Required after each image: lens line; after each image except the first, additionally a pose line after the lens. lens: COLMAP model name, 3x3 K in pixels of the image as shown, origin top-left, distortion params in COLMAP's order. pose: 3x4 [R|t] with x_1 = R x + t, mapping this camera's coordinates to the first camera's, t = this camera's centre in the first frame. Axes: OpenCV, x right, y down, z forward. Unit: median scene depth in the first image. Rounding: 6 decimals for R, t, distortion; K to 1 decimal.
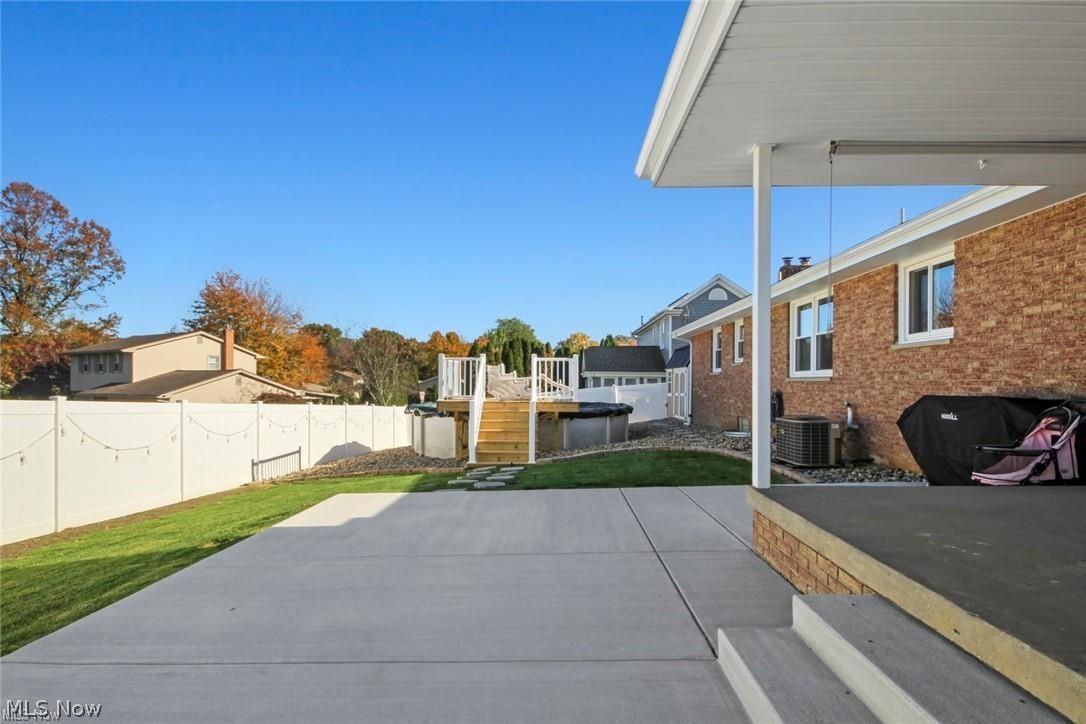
lens RADIAL K [[530.1, 0, 524.0], [0, 530.1, 381.7], [0, 0, 1]] dist [0.002316, -0.013895]
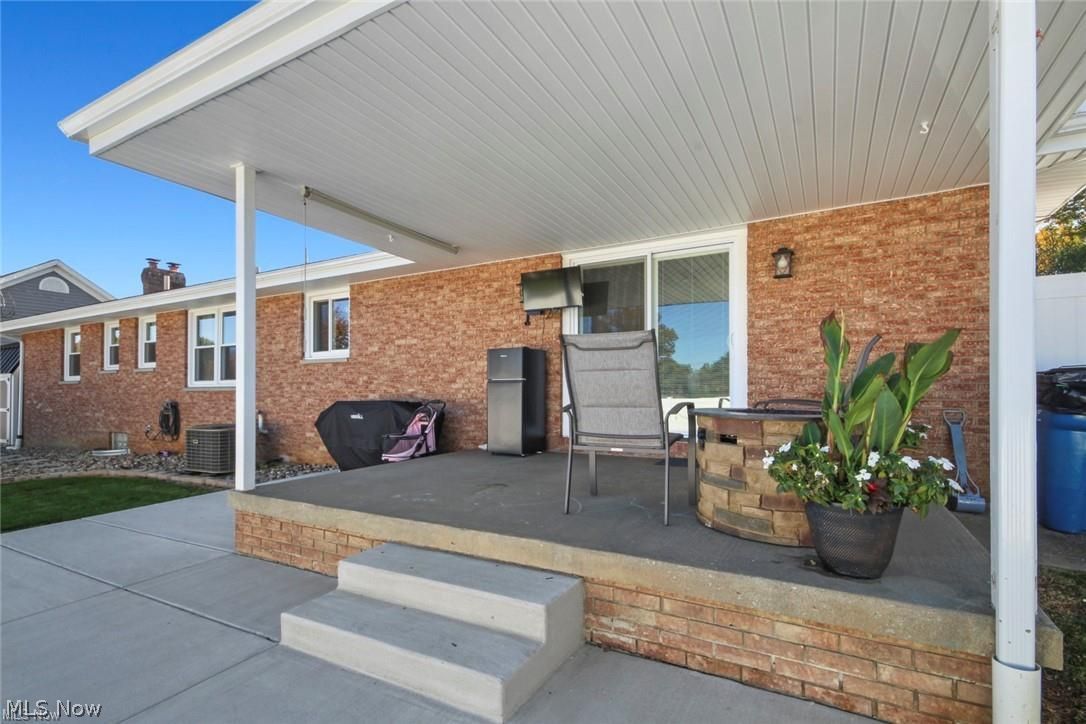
lens RADIAL K [[530.1, 0, 524.0], [0, 530.1, 381.7], [0, 0, 1]] dist [0.002316, -0.013895]
pose [[0.433490, 0.018241, 0.900974, -0.191328], [0.001736, 0.999776, -0.021076, 0.006194], [-0.901157, 0.010700, 0.433362, 0.034883]]
